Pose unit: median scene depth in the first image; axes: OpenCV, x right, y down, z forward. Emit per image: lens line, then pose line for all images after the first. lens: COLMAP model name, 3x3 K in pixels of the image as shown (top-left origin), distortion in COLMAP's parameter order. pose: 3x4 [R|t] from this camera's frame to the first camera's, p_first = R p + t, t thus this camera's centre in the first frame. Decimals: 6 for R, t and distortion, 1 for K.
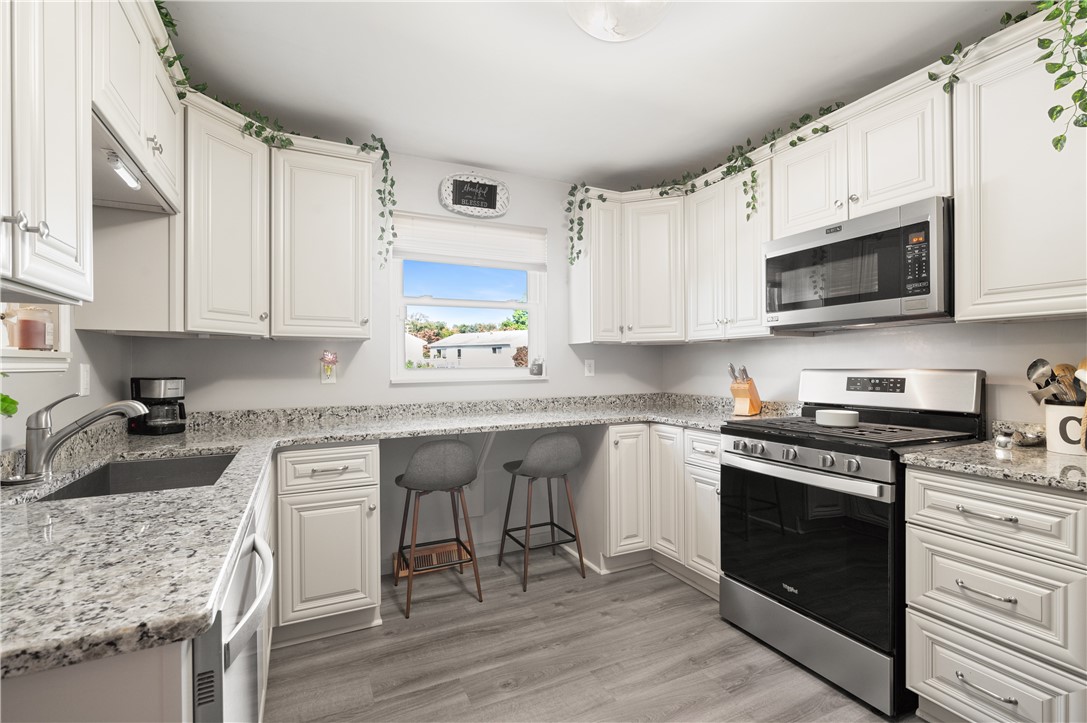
lens RADIAL K [[493.3, 0, 542.3], [0, 493.3, 365.7], [0, 0, 1]] dist [-0.001070, 0.000101]
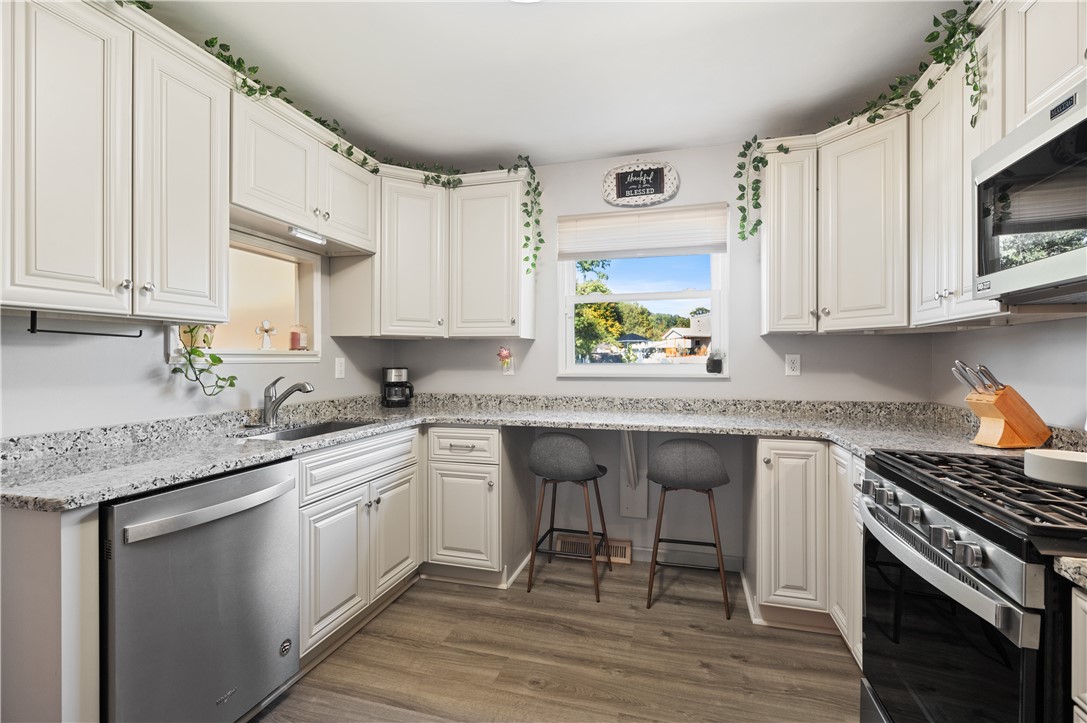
lens RADIAL K [[485.9, 0, 545.6], [0, 485.9, 360.1], [0, 0, 1]] dist [-0.000430, -0.000056]
pose [[0.745920, 0.007516, -0.665993, 0.447238], [-0.006033, 0.999972, 0.004529, -0.006070], [0.666008, 0.000640, 0.745945, 0.213641]]
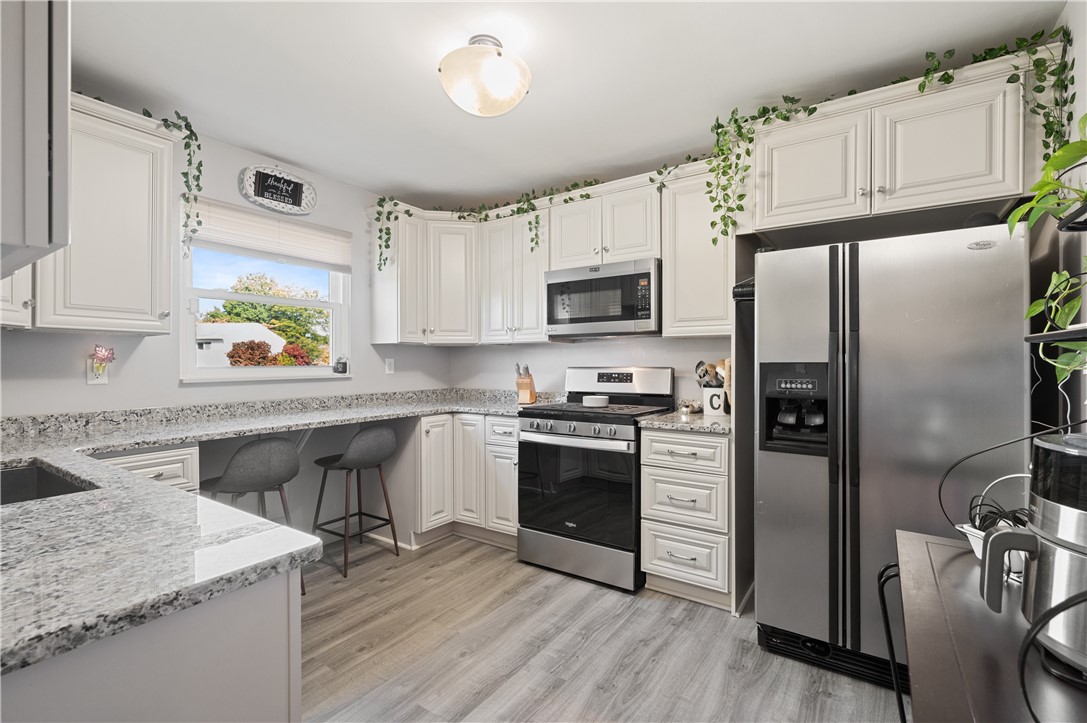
lens RADIAL K [[486.8, 0, 540.3], [0, 486.8, 363.8], [0, 0, 1]] dist [-0.000786, -0.000371]
pose [[0.867369, 0.003233, 0.497654, -0.207180], [-0.002466, 0.999995, -0.002200, 0.001042], [-0.497659, 0.000681, 0.867373, -0.121085]]
